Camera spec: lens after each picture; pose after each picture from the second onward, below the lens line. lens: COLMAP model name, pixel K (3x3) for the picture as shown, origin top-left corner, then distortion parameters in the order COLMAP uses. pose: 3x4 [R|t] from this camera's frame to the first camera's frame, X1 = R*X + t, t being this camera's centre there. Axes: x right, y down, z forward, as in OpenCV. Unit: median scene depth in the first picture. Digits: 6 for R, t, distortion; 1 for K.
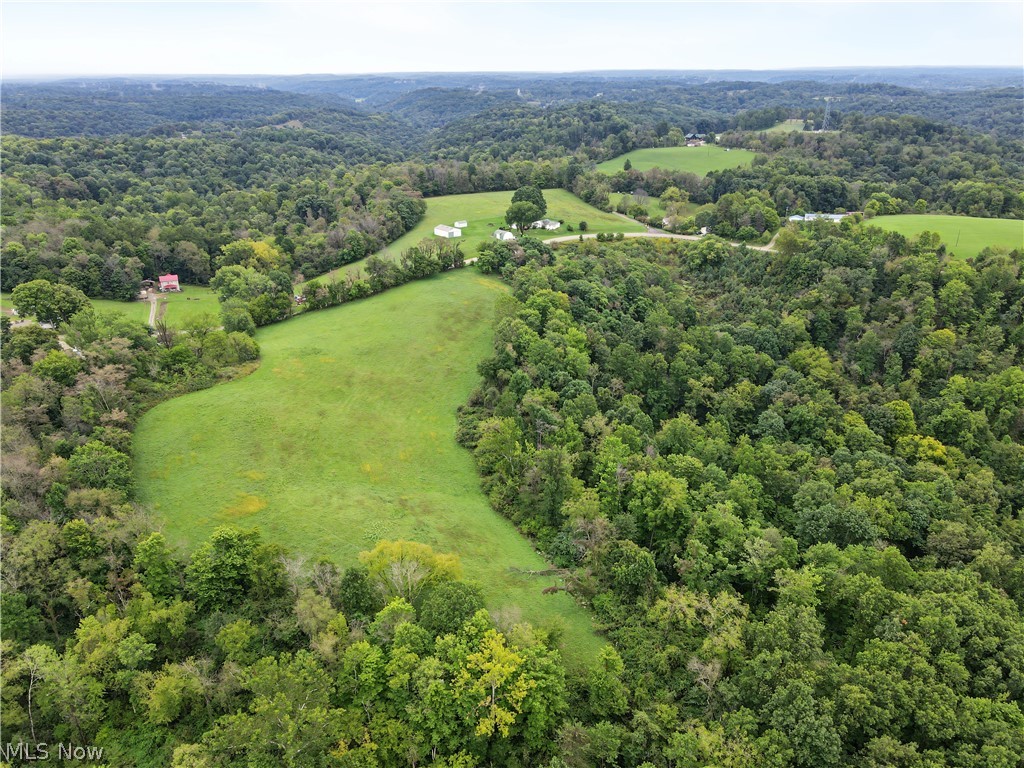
lens RADIAL K [[743.4, 0, 512.0], [0, 743.4, 384.0], [0, 0, 1]] dist [0.007596, 0.002368]
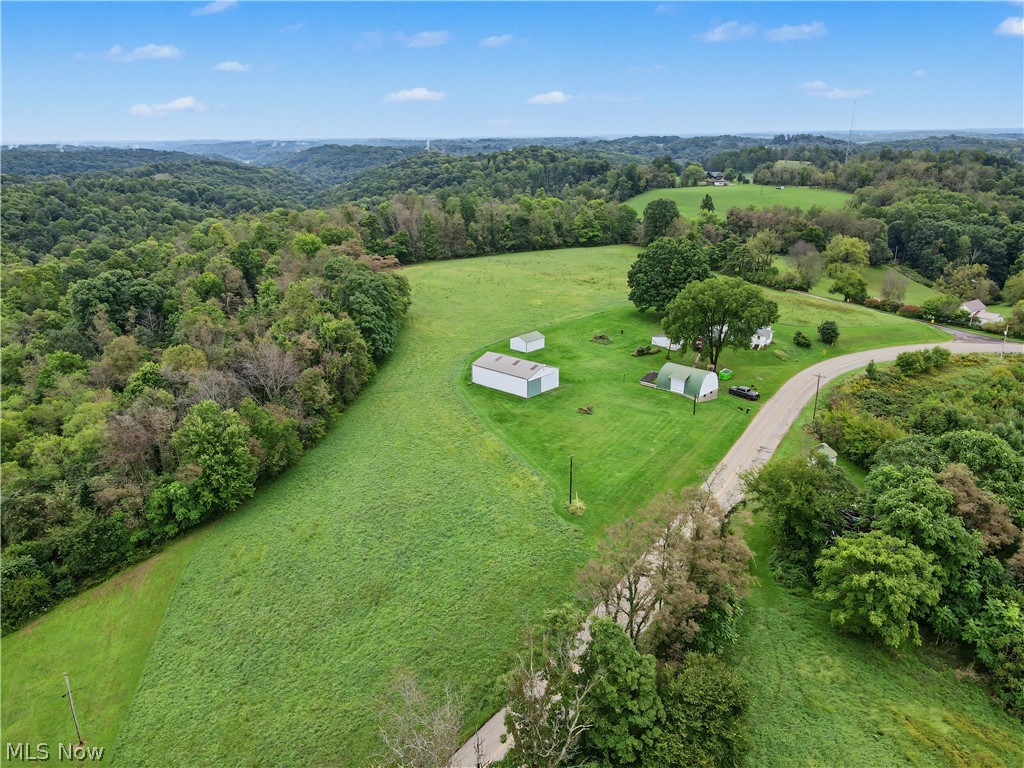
lens RADIAL K [[743.4, 0, 512.0], [0, 743.4, 384.0], [0, 0, 1]] dist [0.007596, 0.002368]
pose [[0.990330, -0.047906, 0.130198, -0.212709], [0.057919, 0.995557, -0.074243, -0.286502], [-0.126063, 0.081066, 0.988704, 1.098552]]
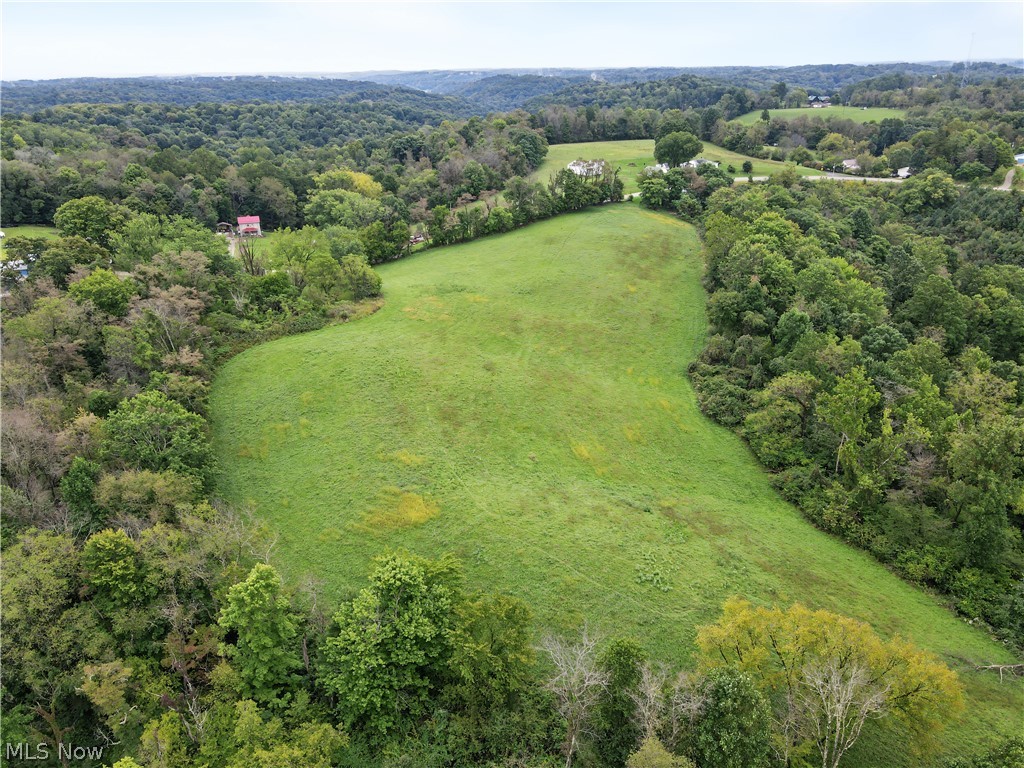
lens RADIAL K [[747.6, 0, 512.0], [0, 747.6, 384.0], [0, 0, 1]] dist [-0.004693, 0.012142]
pose [[0.997085, 0.021639, -0.073170, -0.163289], [-0.021462, 0.999765, 0.003207, 0.044430], [0.073222, -0.001627, 0.997314, 0.303910]]
